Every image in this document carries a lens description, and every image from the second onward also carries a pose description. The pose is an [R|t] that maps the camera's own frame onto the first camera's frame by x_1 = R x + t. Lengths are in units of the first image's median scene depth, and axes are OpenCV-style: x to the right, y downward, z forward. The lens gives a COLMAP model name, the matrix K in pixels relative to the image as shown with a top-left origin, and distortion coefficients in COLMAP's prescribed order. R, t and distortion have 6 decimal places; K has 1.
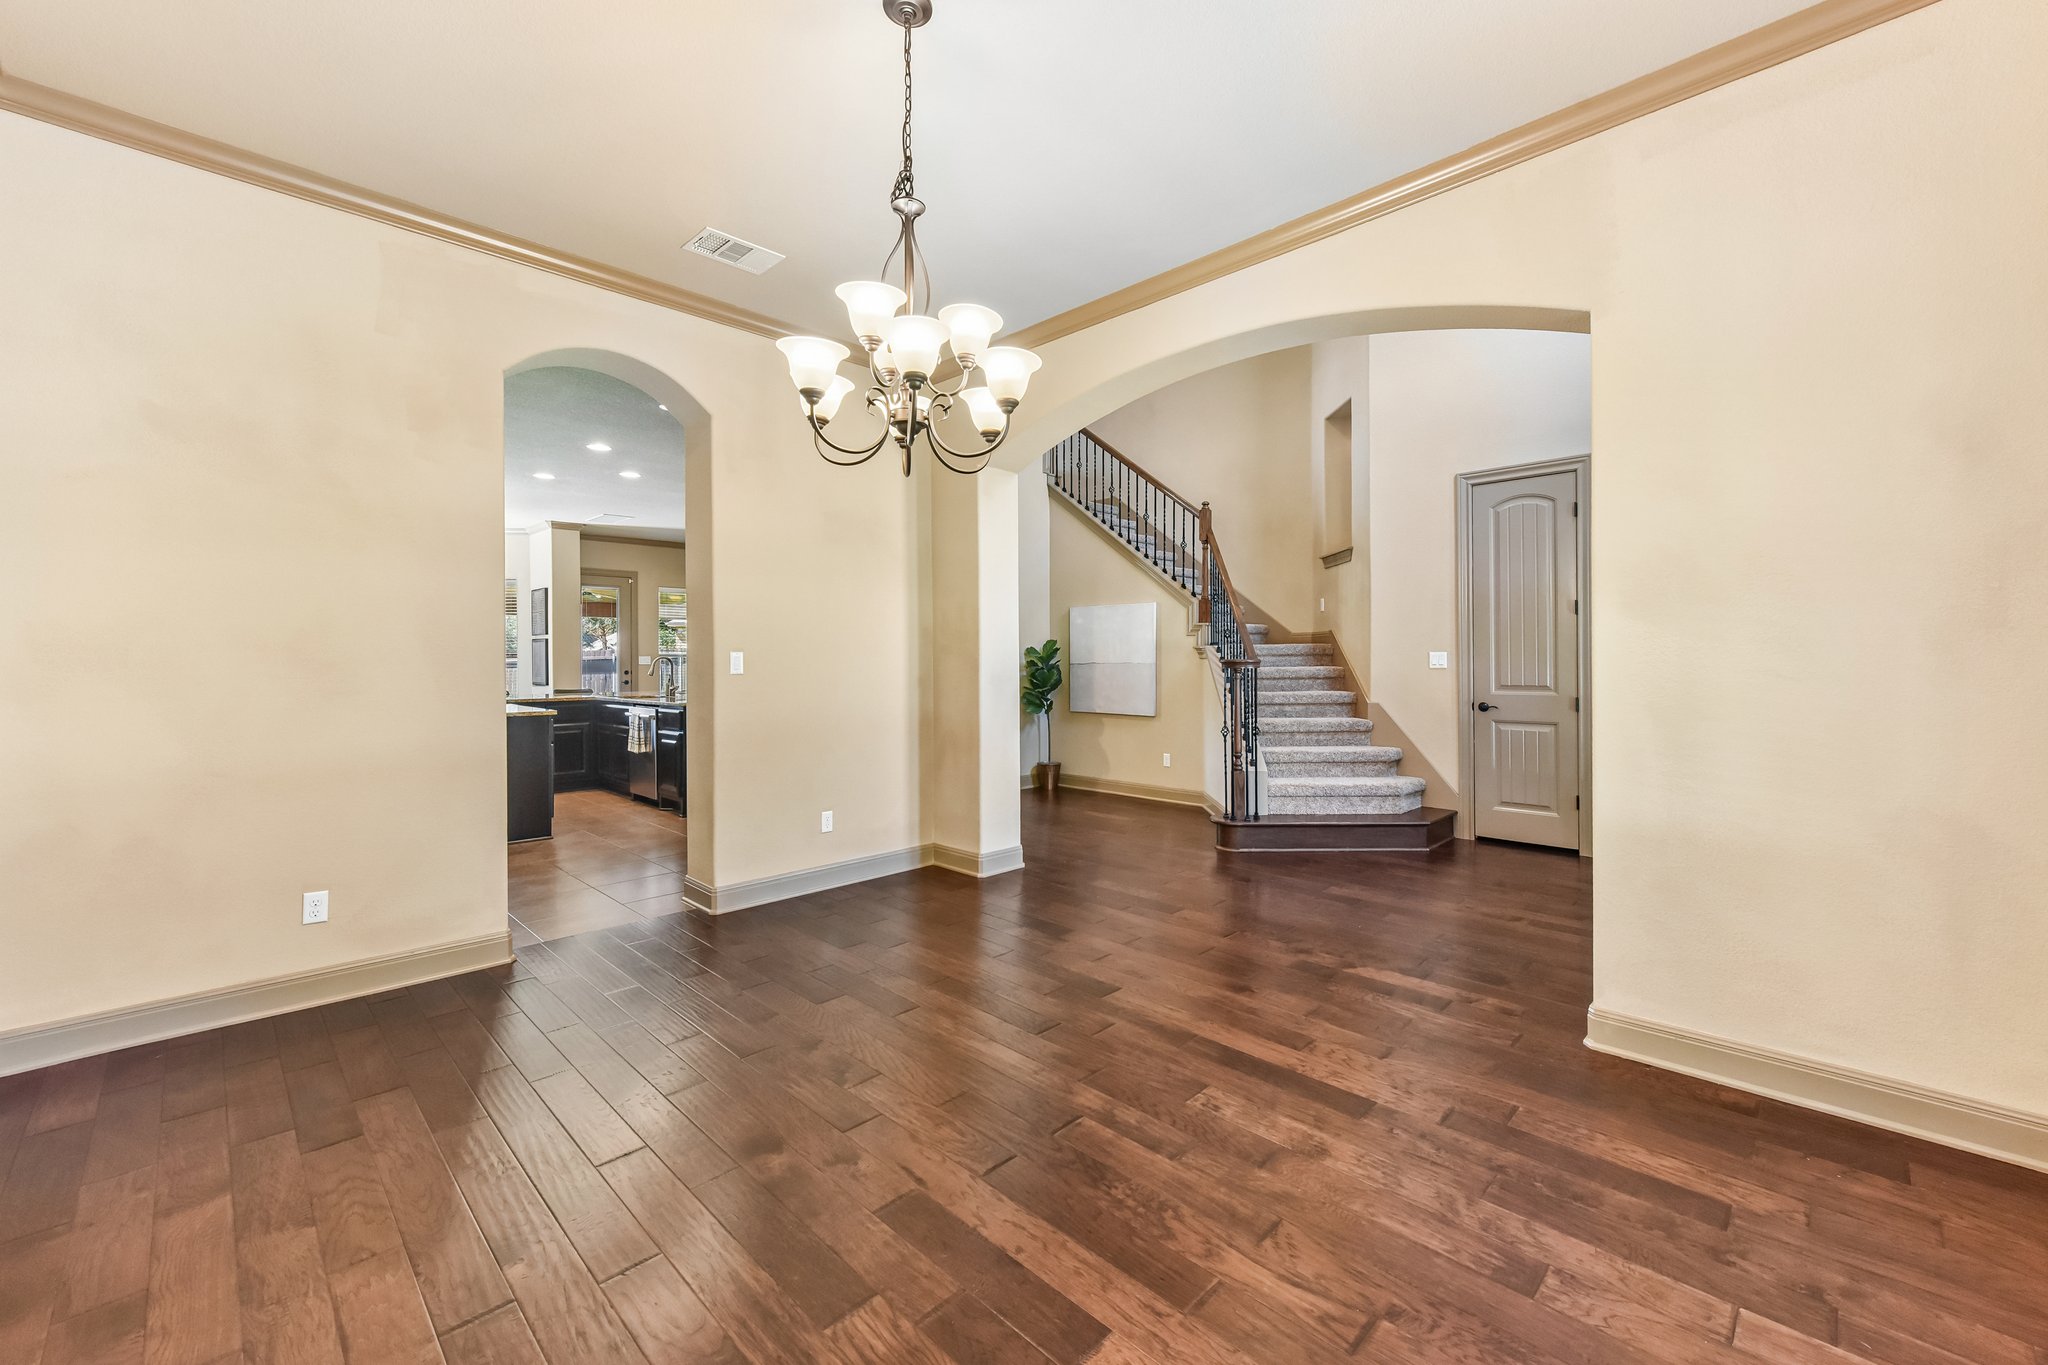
lens RADIAL K [[814.6, 0, 1045.1], [0, 814.6, 659.0], [0, 0, 1]] dist [0.001417, 0.000034]
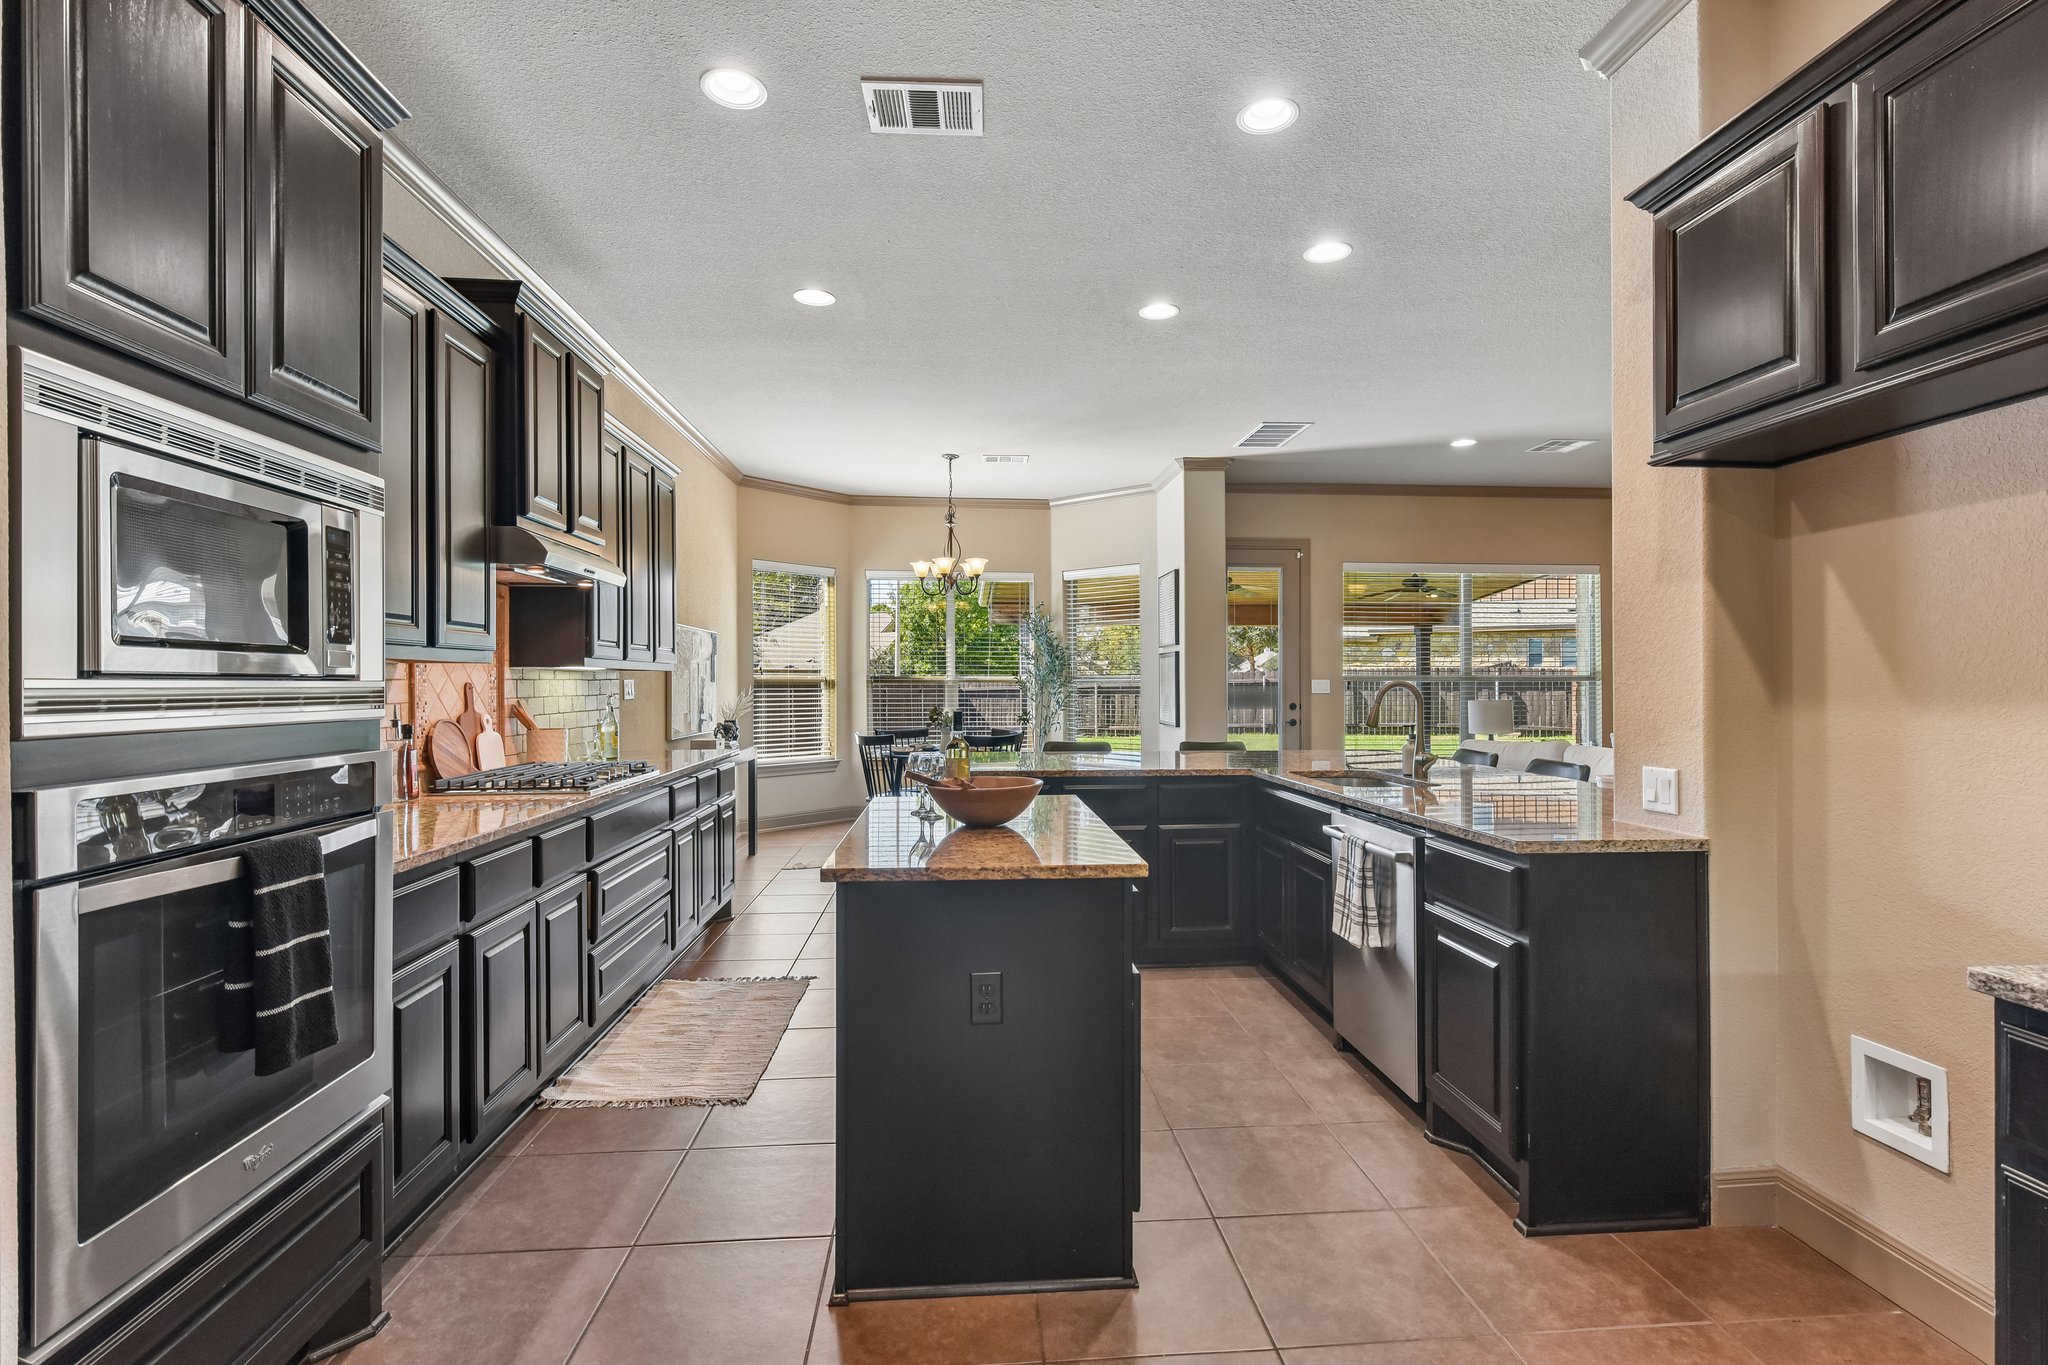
lens RADIAL K [[968.0, 0, 1031.4], [0, 968.0, 678.1], [0, 0, 1]] dist [0.010831, -0.003453]
pose [[0.753160, 0.001615, -0.657835, -0.384879], [-0.005351, 0.999979, -0.003672, -0.003851], [0.657815, 0.006285, 0.753153, 0.679594]]
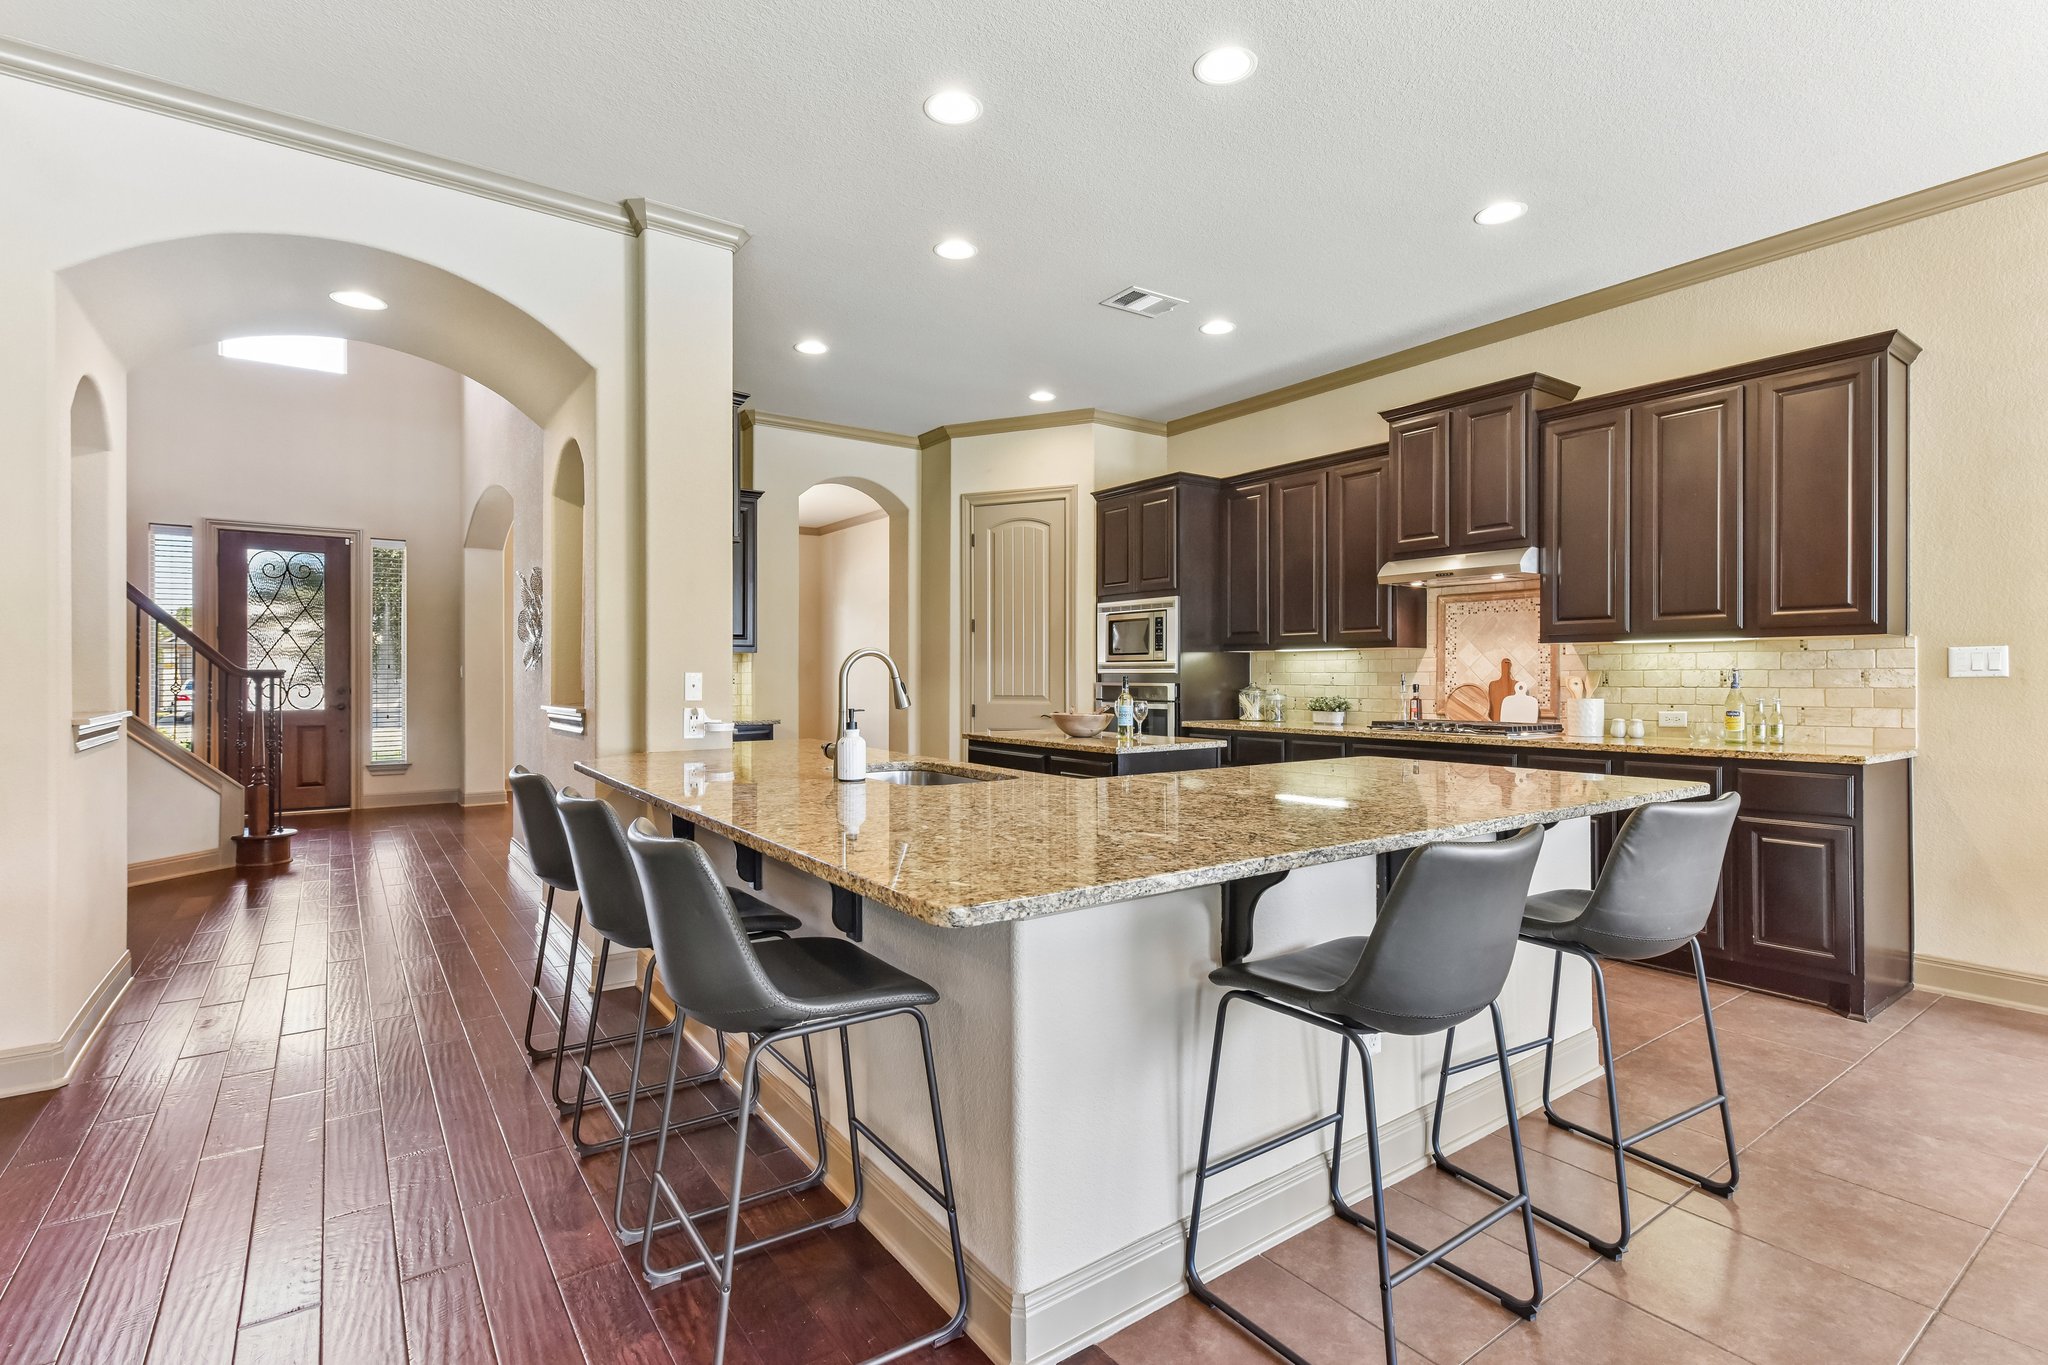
lens RADIAL K [[968.0, 0, 1029.3], [0, 968.0, 675.4], [0, 0, 1]] dist [0.010831, -0.003453]
pose [[-0.983517, 0.006359, 0.180706, -0.857871], [0.007301, 0.999963, 0.004551, 0.007864], [-0.180670, 0.005795, -0.983527, 1.979729]]
